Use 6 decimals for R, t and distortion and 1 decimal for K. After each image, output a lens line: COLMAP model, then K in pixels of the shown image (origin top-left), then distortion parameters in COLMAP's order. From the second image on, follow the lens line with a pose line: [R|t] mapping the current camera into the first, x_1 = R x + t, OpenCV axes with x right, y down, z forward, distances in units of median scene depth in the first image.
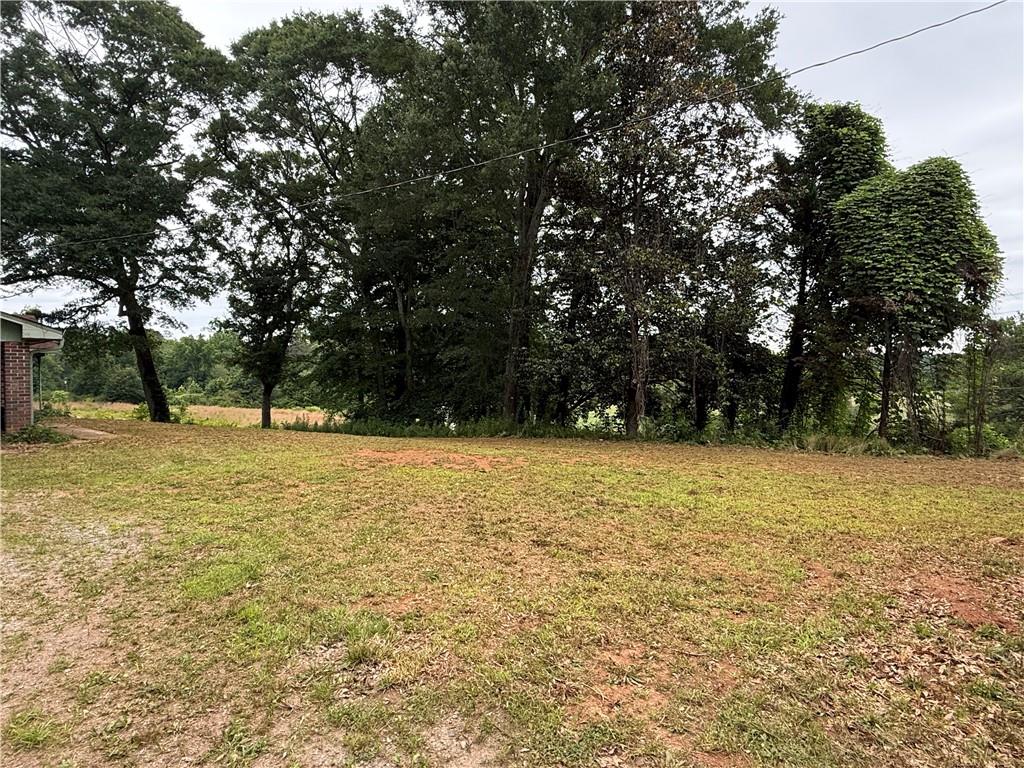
lens RADIAL K [[556.0, 0, 513.1], [0, 556.0, 387.2], [0, 0, 1]] dist [-0.000061, -0.000616]
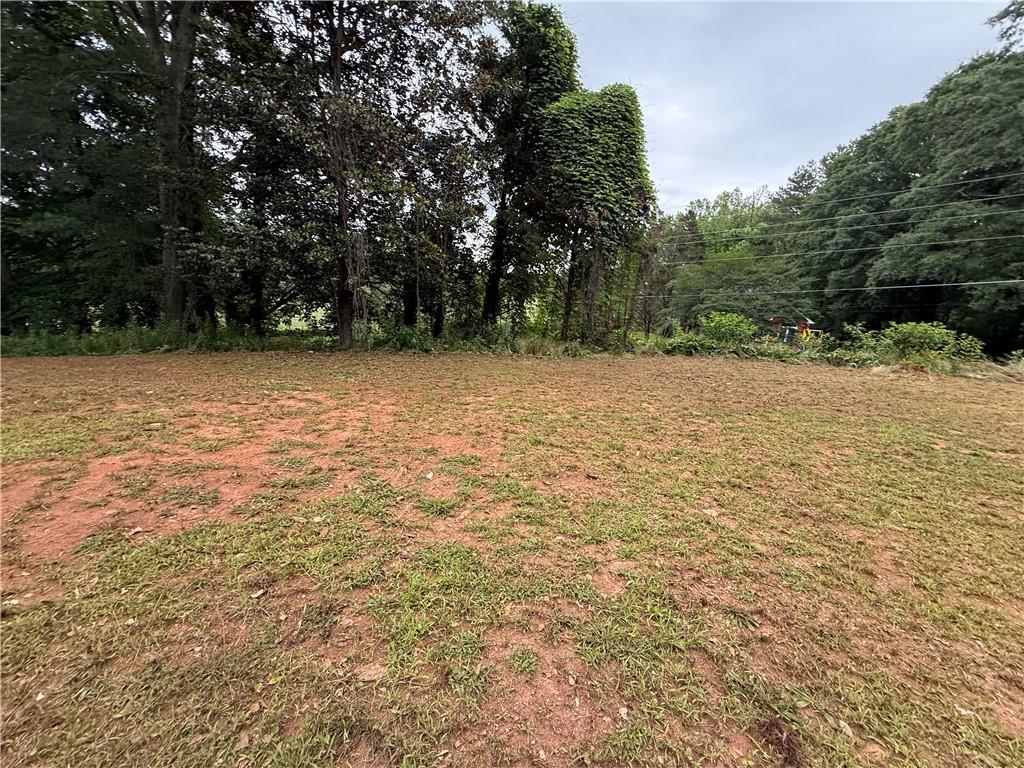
lens RADIAL K [[406.3, 0, 507.7], [0, 406.3, 386.7], [0, 0, 1]] dist [0.000271, -0.000566]
pose [[0.816847, -0.104855, 0.567245, 0.035520], [-0.029469, 0.974472, 0.222566, -0.000122], [-0.576101, -0.198519, 0.792905, 0.248727]]
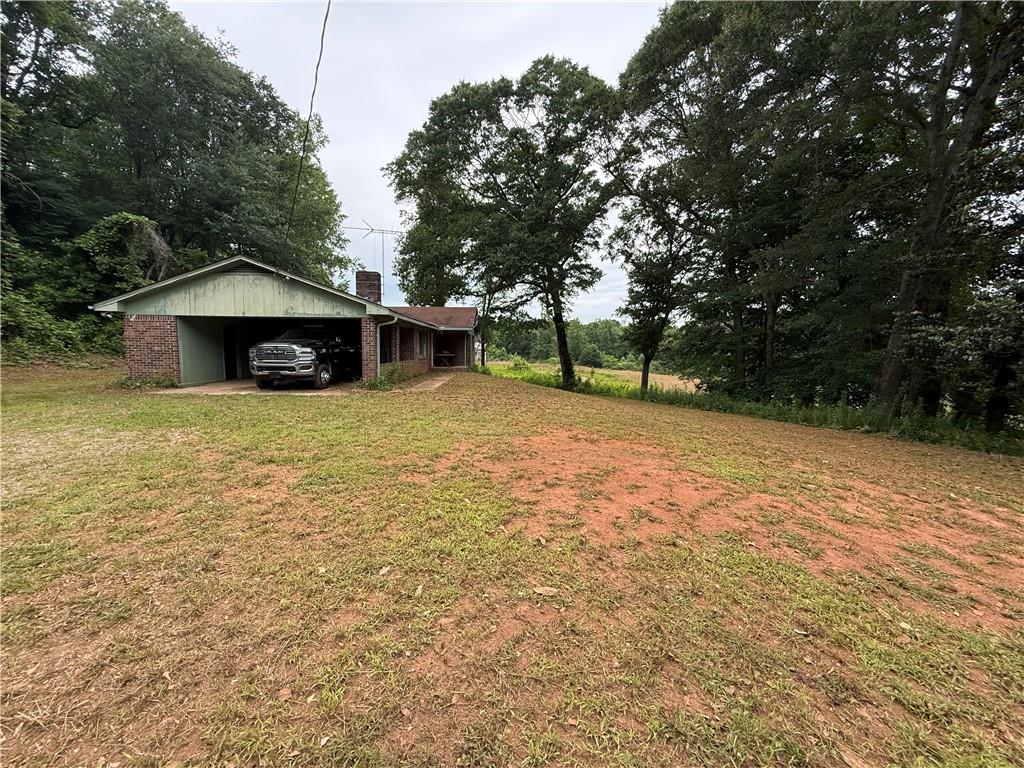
lens RADIAL K [[406.3, 0, 508.6], [0, 406.3, 384.9], [0, 0, 1]] dist [0.000271, -0.000566]
pose [[0.667453, 0.079789, -0.740364, 0.052278], [-0.034314, 0.996482, 0.076457, -0.000737], [0.743860, -0.025626, 0.667843, 0.228693]]
